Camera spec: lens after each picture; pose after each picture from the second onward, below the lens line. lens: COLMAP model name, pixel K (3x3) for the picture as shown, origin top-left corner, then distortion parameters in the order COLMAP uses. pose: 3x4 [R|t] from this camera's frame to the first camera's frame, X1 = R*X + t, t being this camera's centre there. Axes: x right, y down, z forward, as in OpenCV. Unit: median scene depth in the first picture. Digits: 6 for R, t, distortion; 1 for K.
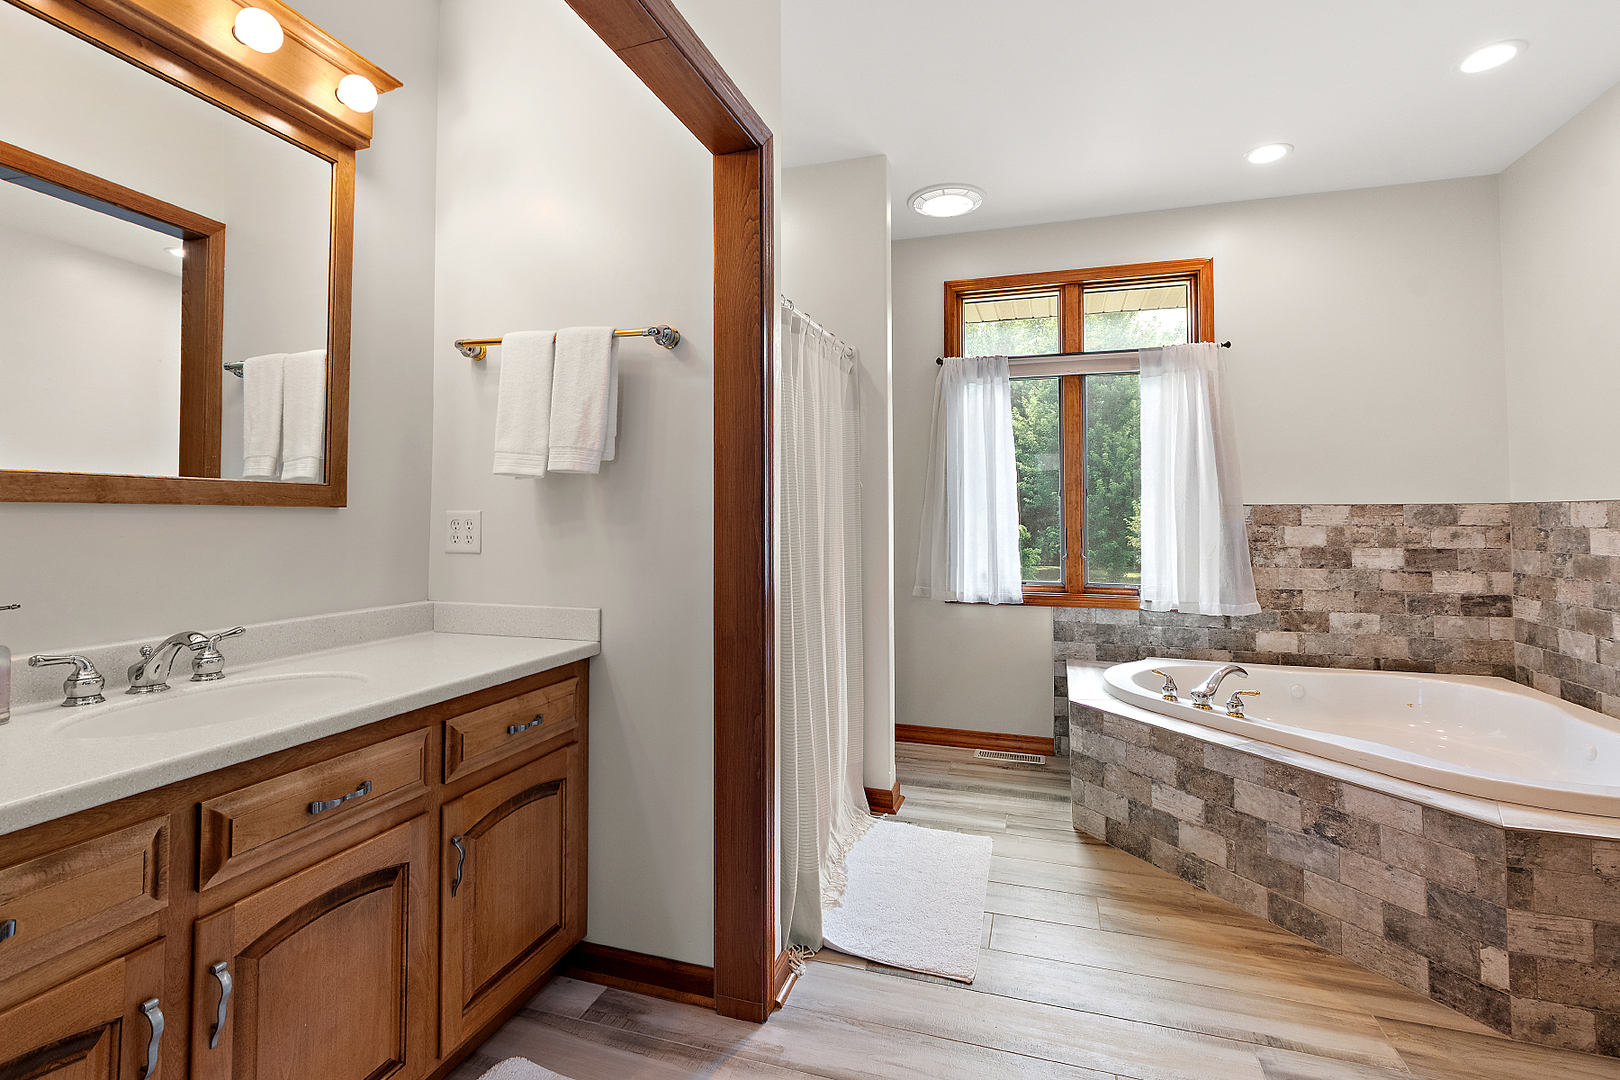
lens RADIAL K [[730.7, 0, 812.8], [0, 730.7, 532.7], [0, 0, 1]] dist [-0.003306, -0.000276]
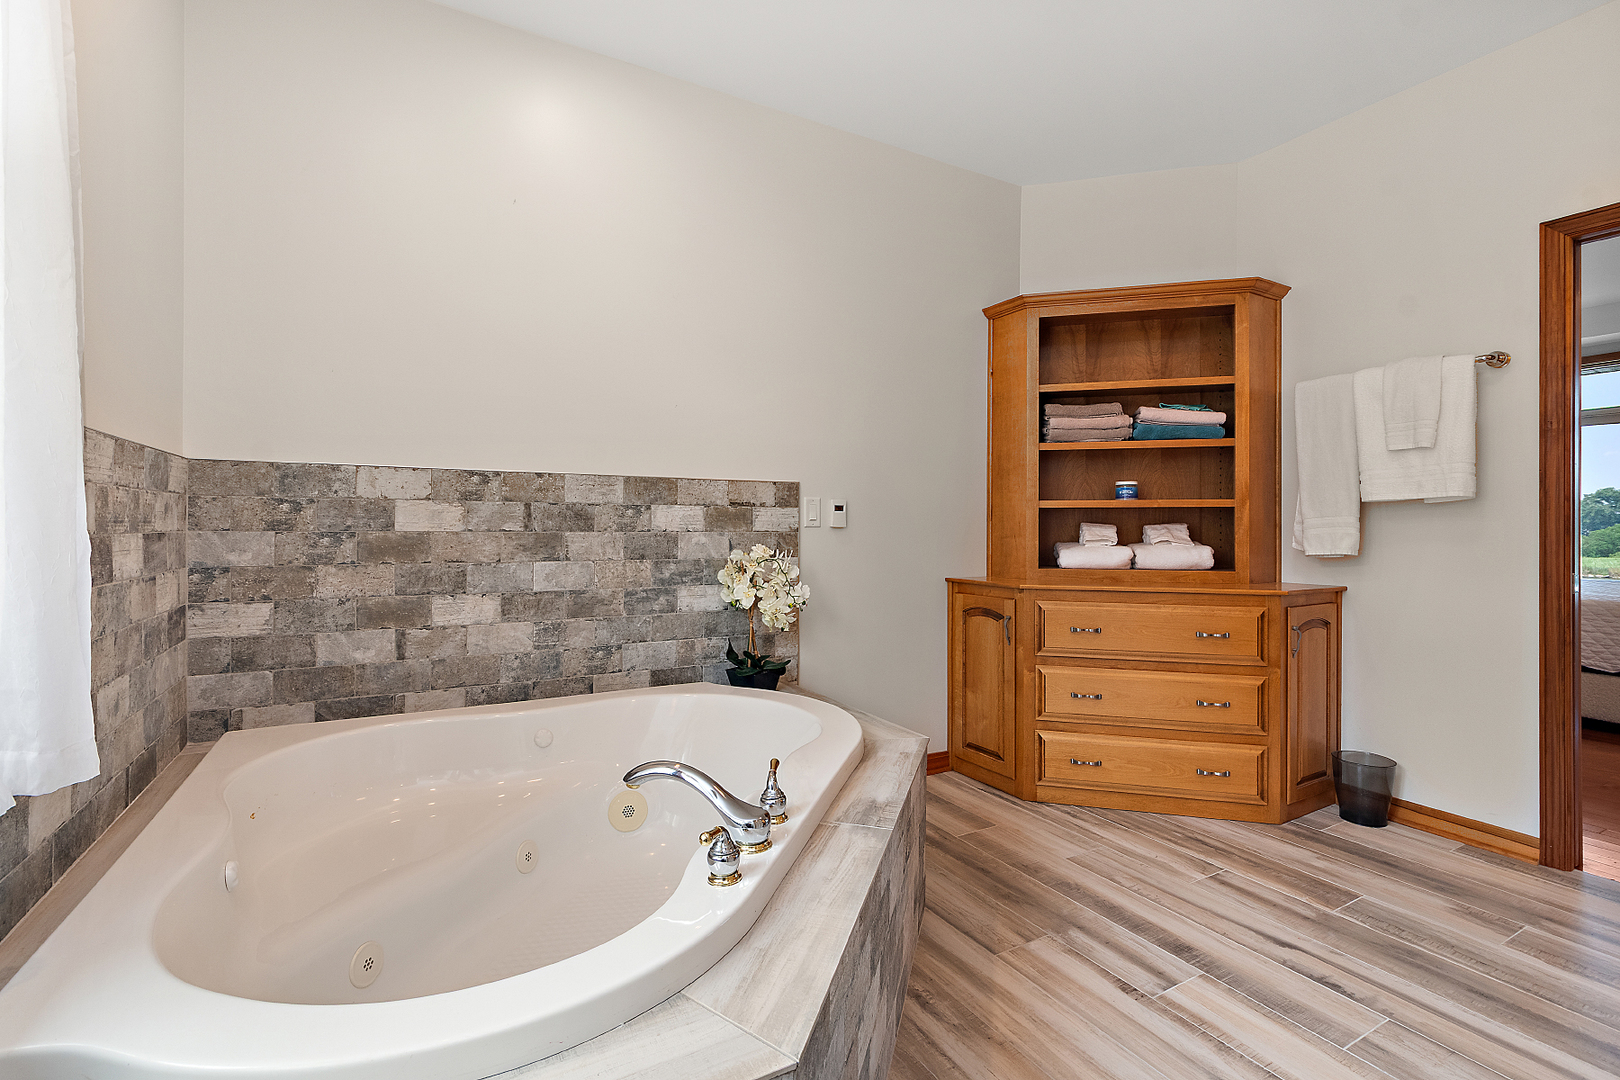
lens RADIAL K [[730.7, 0, 803.2], [0, 730.7, 522.7], [0, 0, 1]] dist [-0.003306, -0.000276]
pose [[-0.731818, -0.008913, 0.681442, 0.165483], [0.002981, 0.999863, 0.016280, 0.008181], [-0.681494, 0.013945, -0.731691, 1.282729]]
